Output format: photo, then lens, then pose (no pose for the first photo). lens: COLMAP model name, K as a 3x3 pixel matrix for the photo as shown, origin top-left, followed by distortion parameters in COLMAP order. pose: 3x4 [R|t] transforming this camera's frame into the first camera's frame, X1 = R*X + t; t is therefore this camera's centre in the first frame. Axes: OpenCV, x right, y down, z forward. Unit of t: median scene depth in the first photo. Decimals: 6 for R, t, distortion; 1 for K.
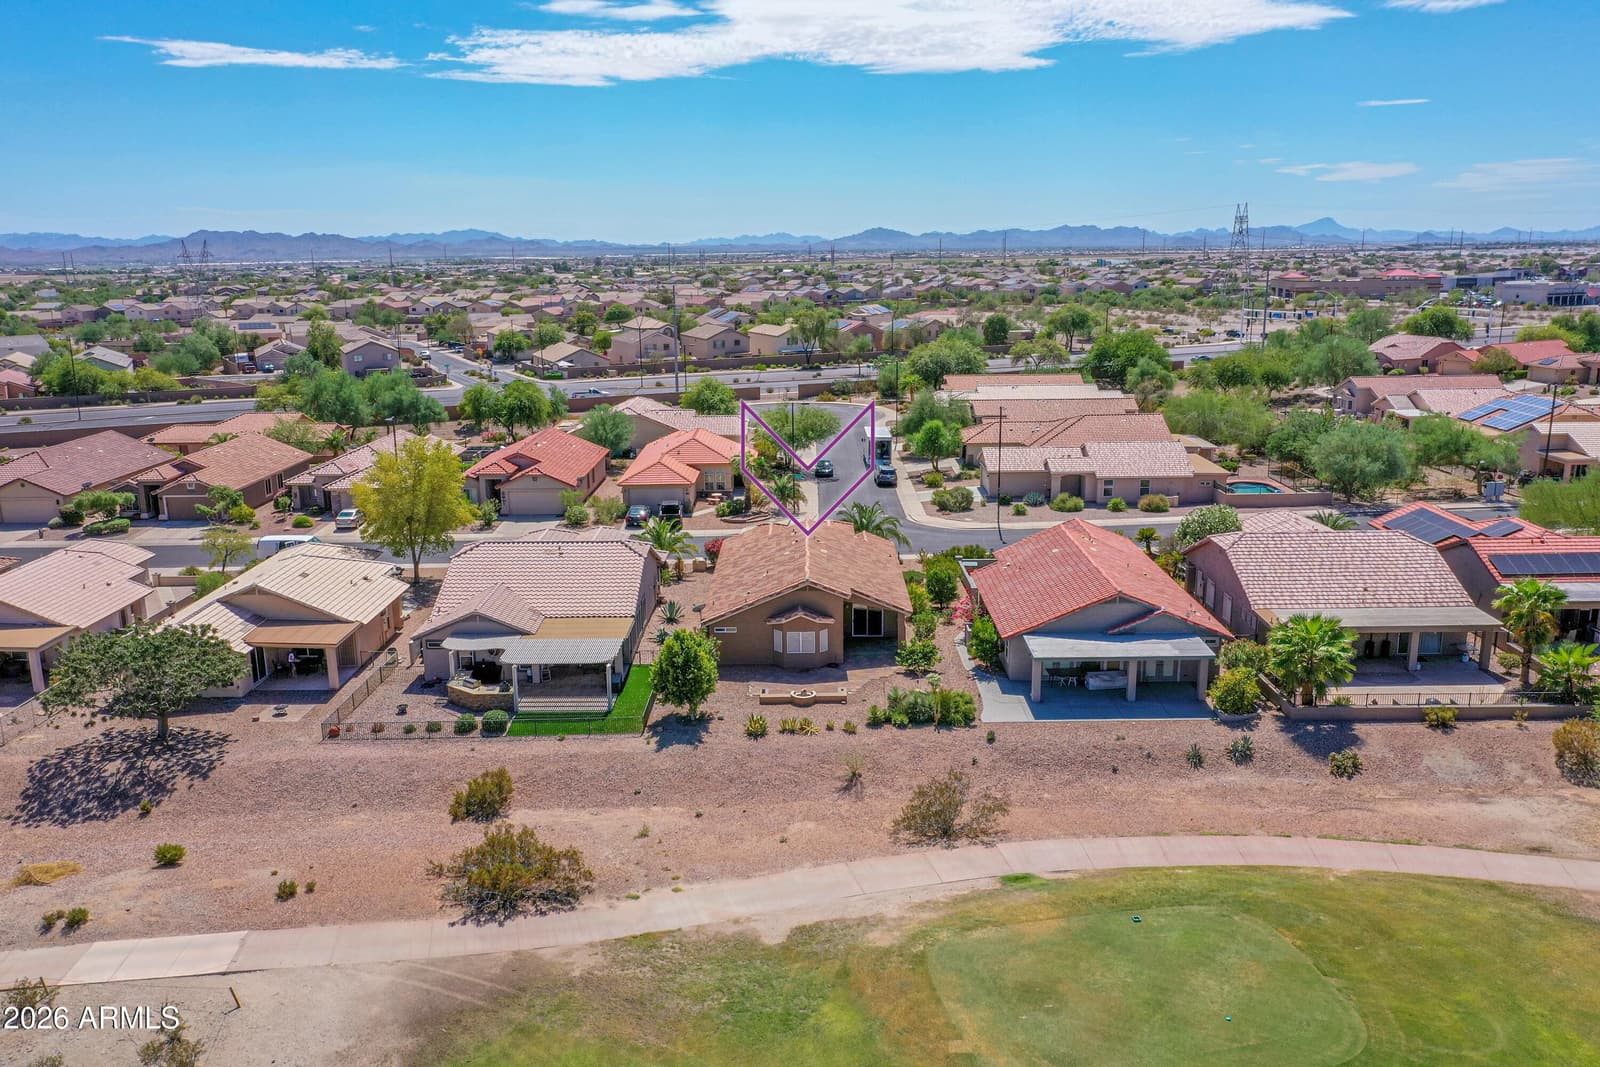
lens RADIAL K [[1252.1, 0, 799.1], [0, 1252.1, 535.5], [0, 0, 1]] dist [-0.016128, 0.002529]
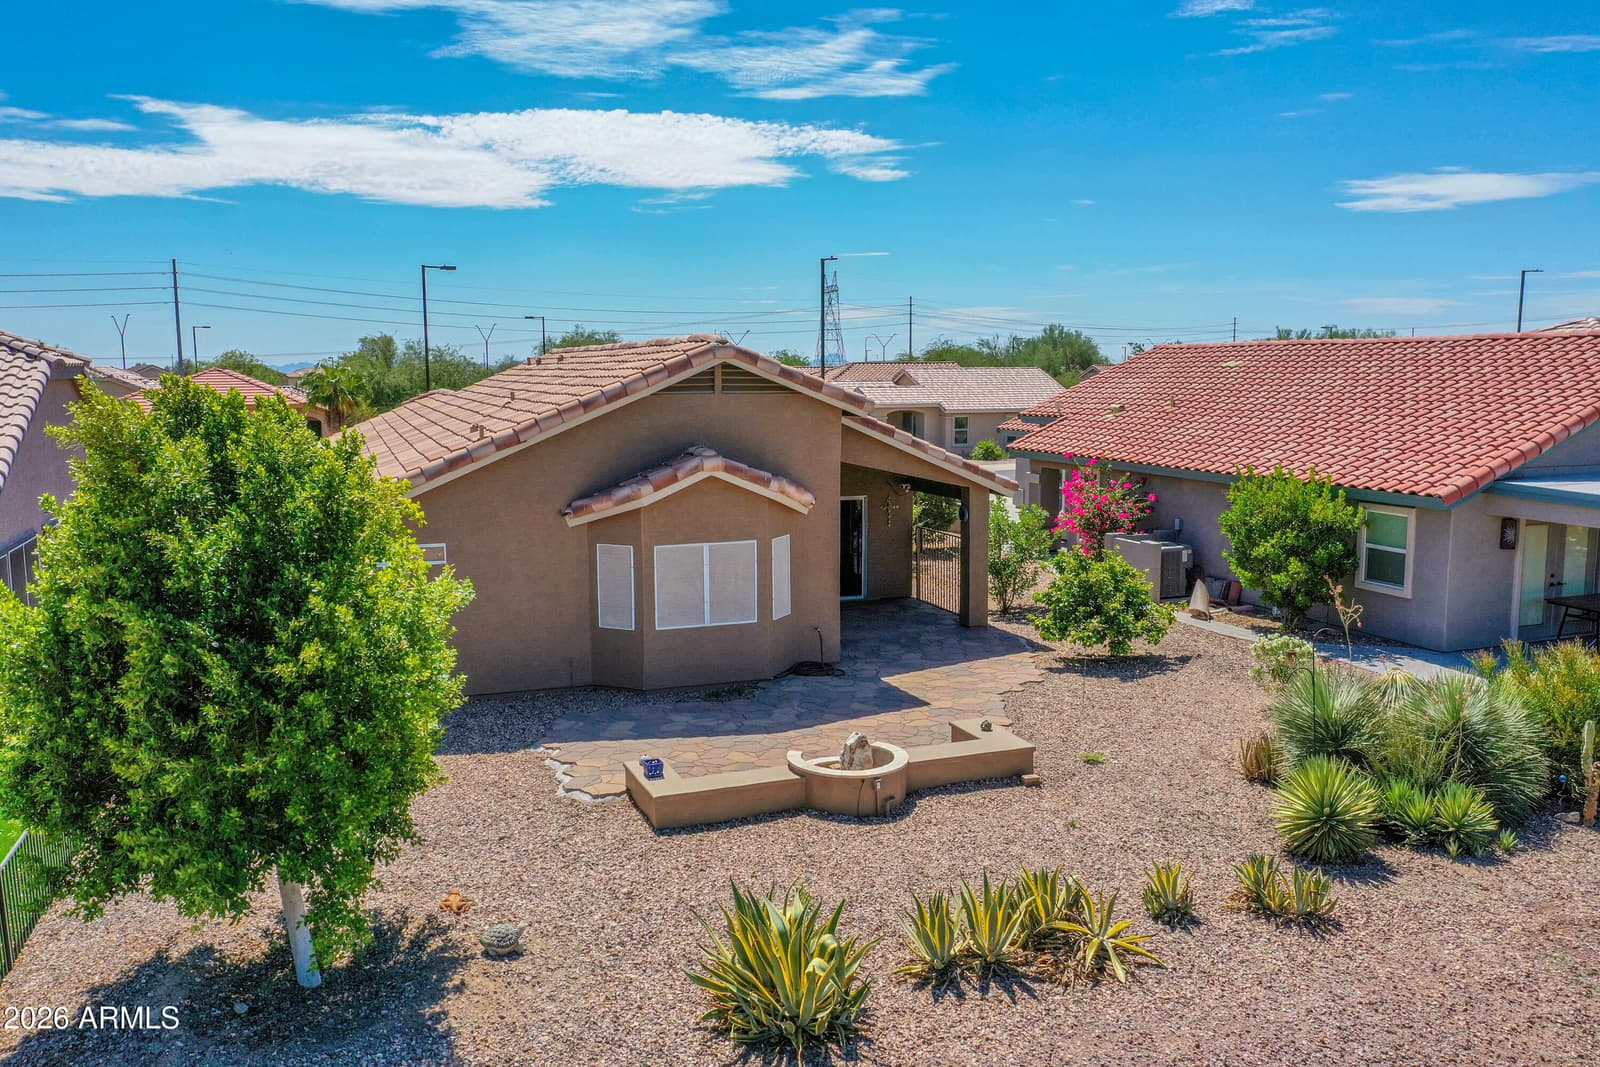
lens RADIAL K [[1252.1, 0, 794.8], [0, 1252.1, 551.1], [0, 0, 1]] dist [-0.016128, 0.002529]
pose [[0.934519, -0.040839, 0.353564, -0.073716], [0.072778, 0.994332, -0.077511, 0.100166], [-0.348394, 0.098167, 0.932194, 0.750064]]
